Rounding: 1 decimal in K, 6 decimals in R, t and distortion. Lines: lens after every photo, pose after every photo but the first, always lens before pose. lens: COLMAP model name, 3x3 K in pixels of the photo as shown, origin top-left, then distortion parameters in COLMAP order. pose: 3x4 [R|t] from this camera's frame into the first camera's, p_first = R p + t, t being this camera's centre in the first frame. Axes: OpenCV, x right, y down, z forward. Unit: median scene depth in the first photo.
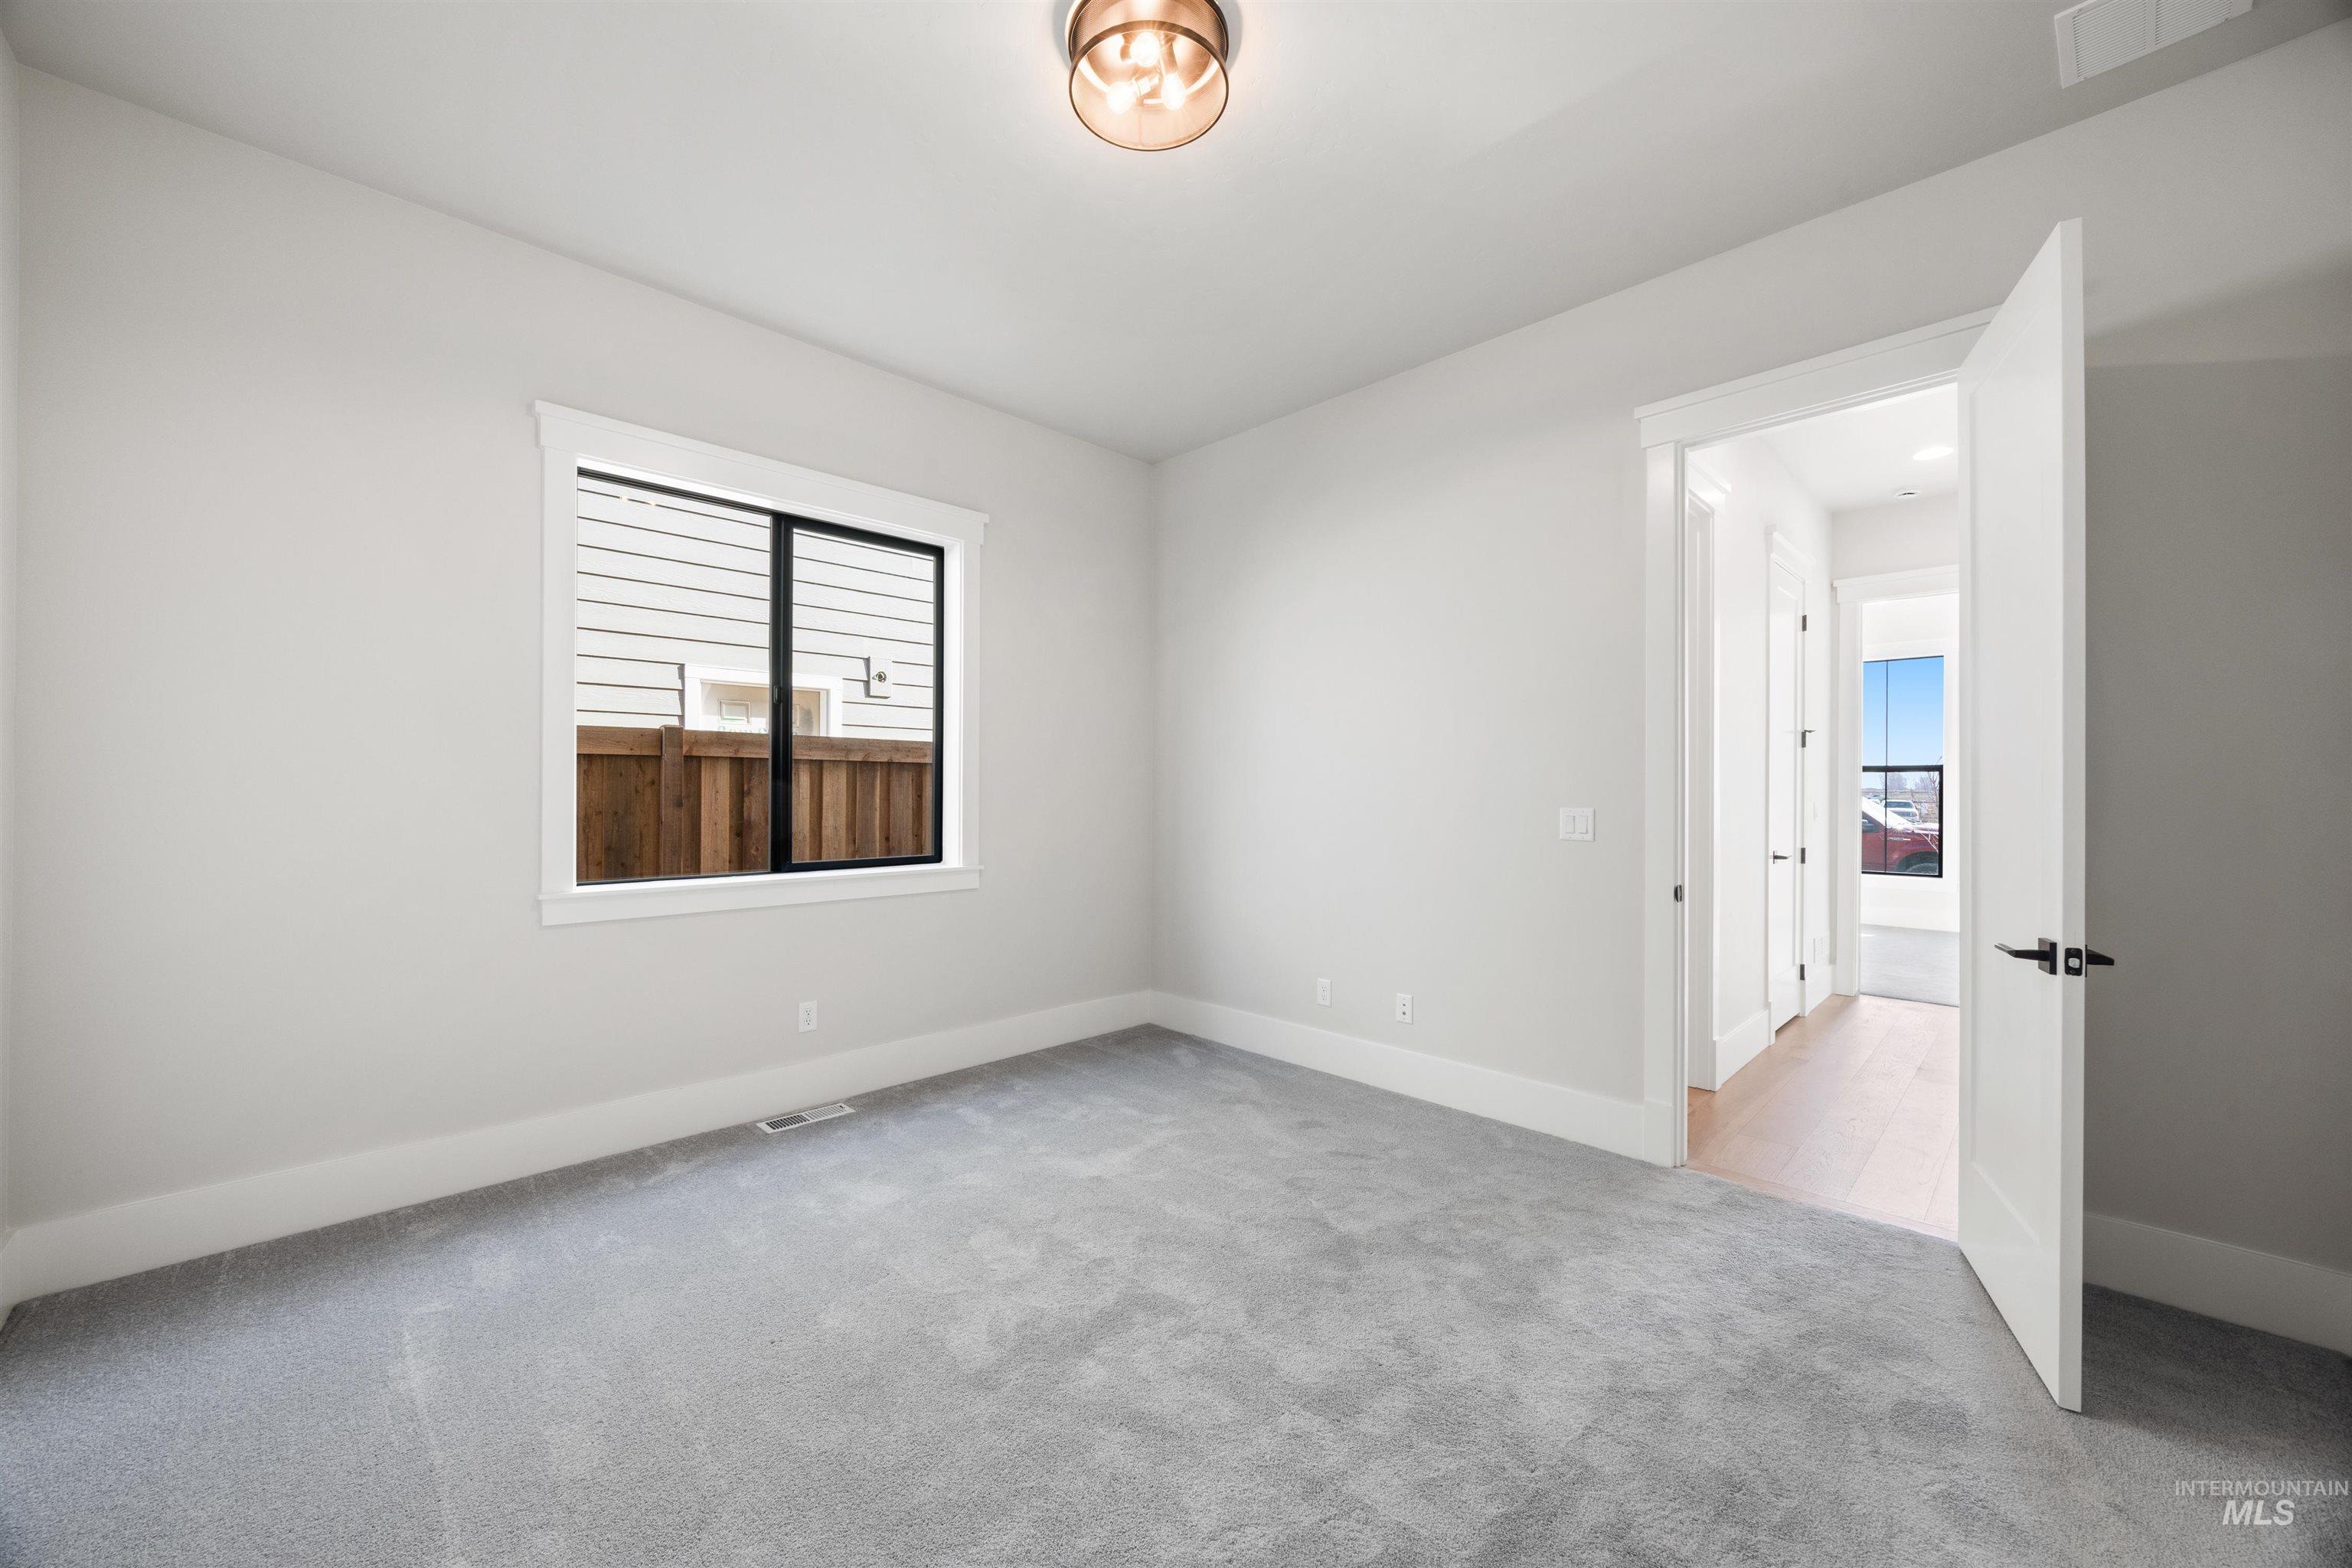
lens RADIAL K [[889.7, 0, 1178.9], [0, 889.7, 783.5], [0, 0, 1]] dist [-0.005491, 0.000027]
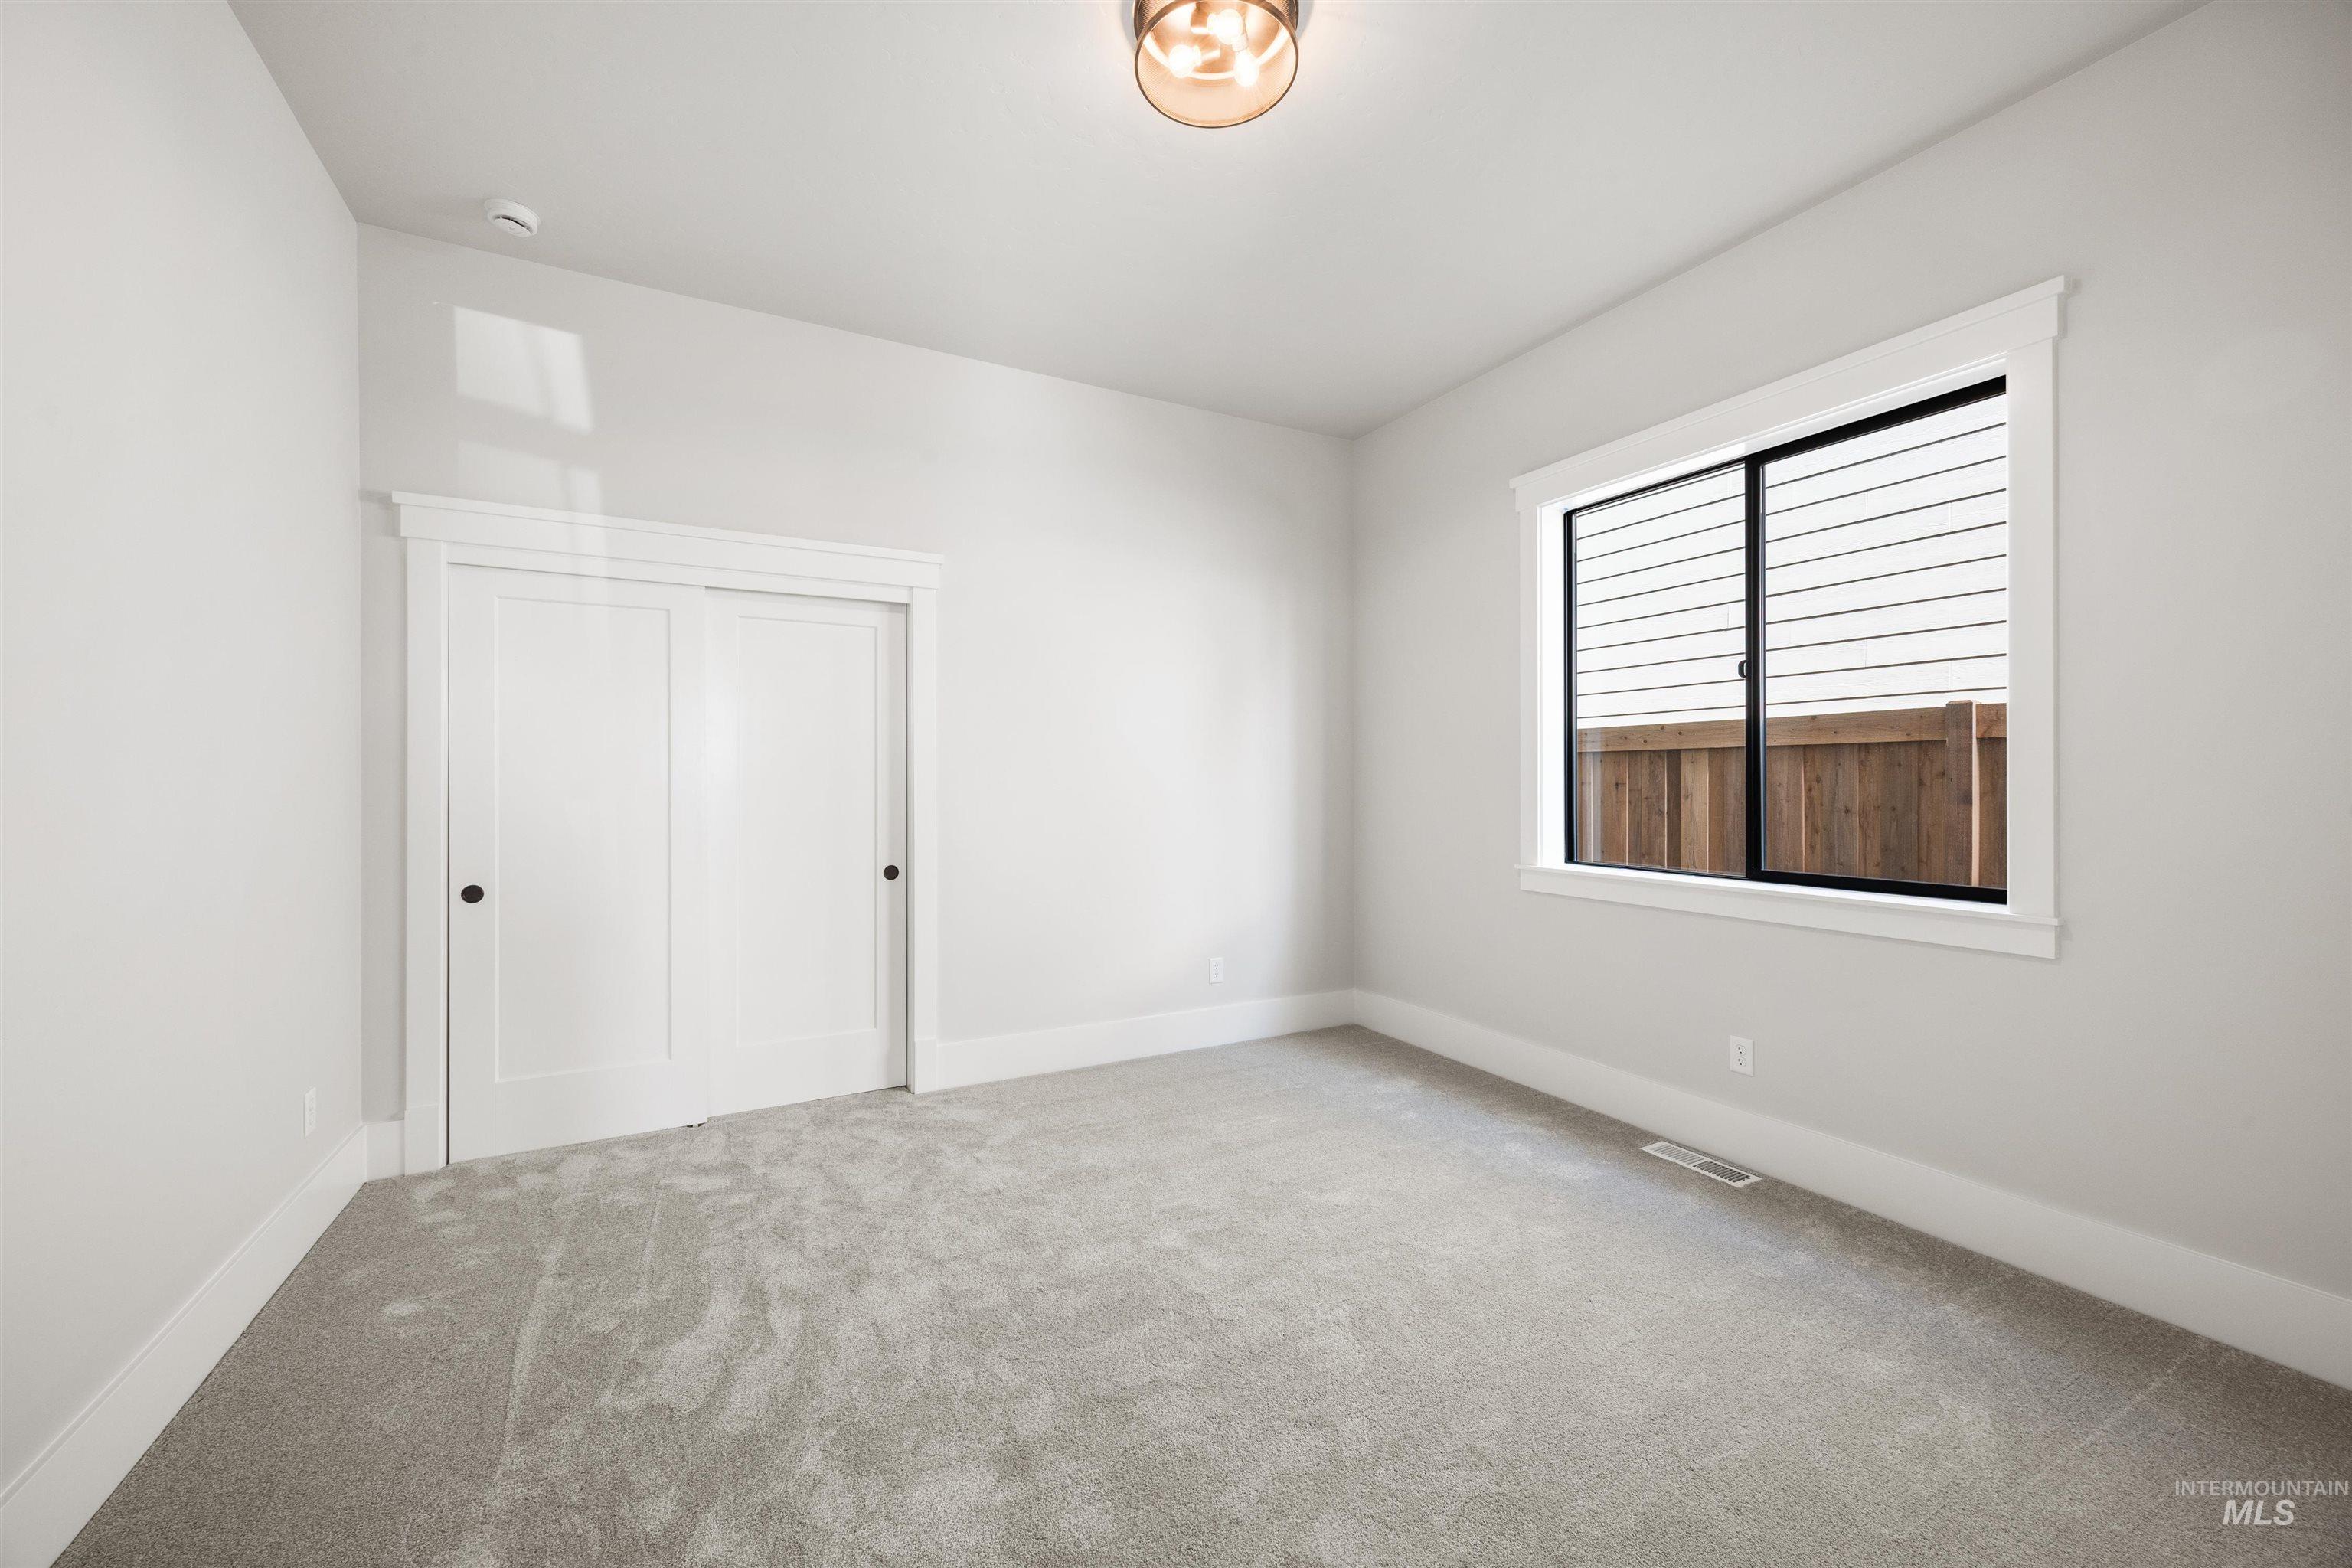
lens RADIAL K [[889.7, 0, 1179.7], [0, 889.7, 783.3], [0, 0, 1]] dist [-0.005491, 0.000027]
pose [[-0.274355, 0.001091, -0.961628, 0.518387], [0.011236, 0.999935, -0.002071, 0.003062], [0.961563, -0.011373, -0.274349, 0.713462]]
